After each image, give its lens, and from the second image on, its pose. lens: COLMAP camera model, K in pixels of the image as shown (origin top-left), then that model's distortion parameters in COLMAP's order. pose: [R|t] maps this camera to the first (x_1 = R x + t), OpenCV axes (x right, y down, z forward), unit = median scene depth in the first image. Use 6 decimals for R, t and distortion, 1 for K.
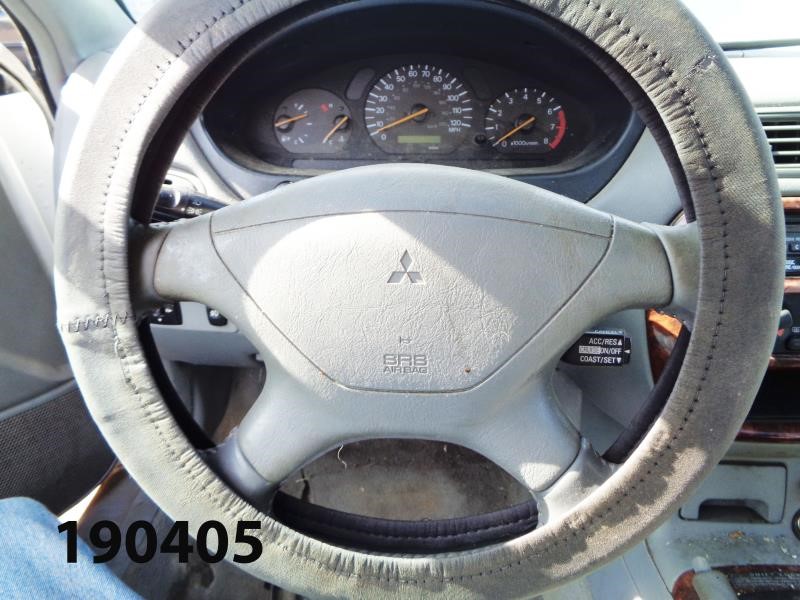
lens RADIAL K [[582.6, 0, 400.0], [0, 582.6, 300.0], [0, 0, 1]] dist [0.000990, -0.001746]
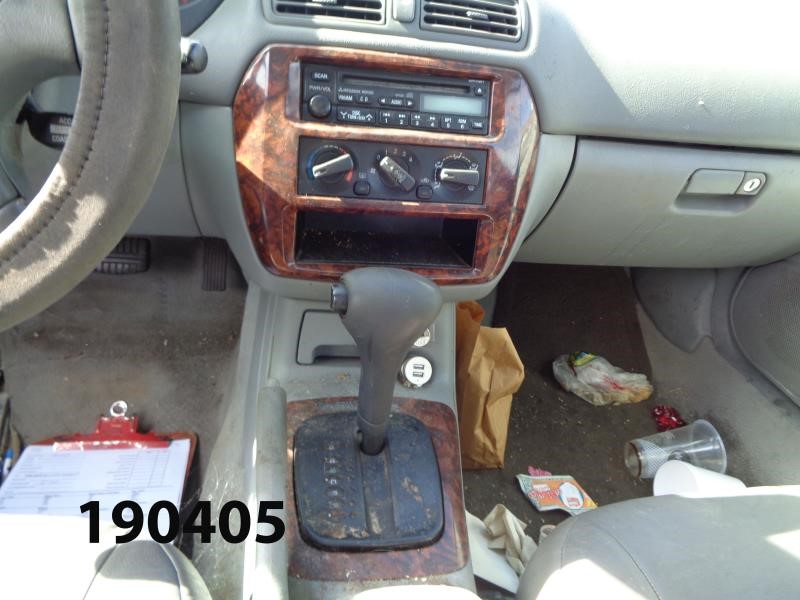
lens RADIAL K [[582.6, 0, 400.0], [0, 582.6, 300.0], [0, 0, 1]] dist [0.000990, -0.001746]
pose [[0.977732, 0.028667, 0.207889, 0.824312], [-0.039895, 0.997951, 0.050021, 0.362557], [-0.206029, -0.057201, 0.976873, -0.191379]]
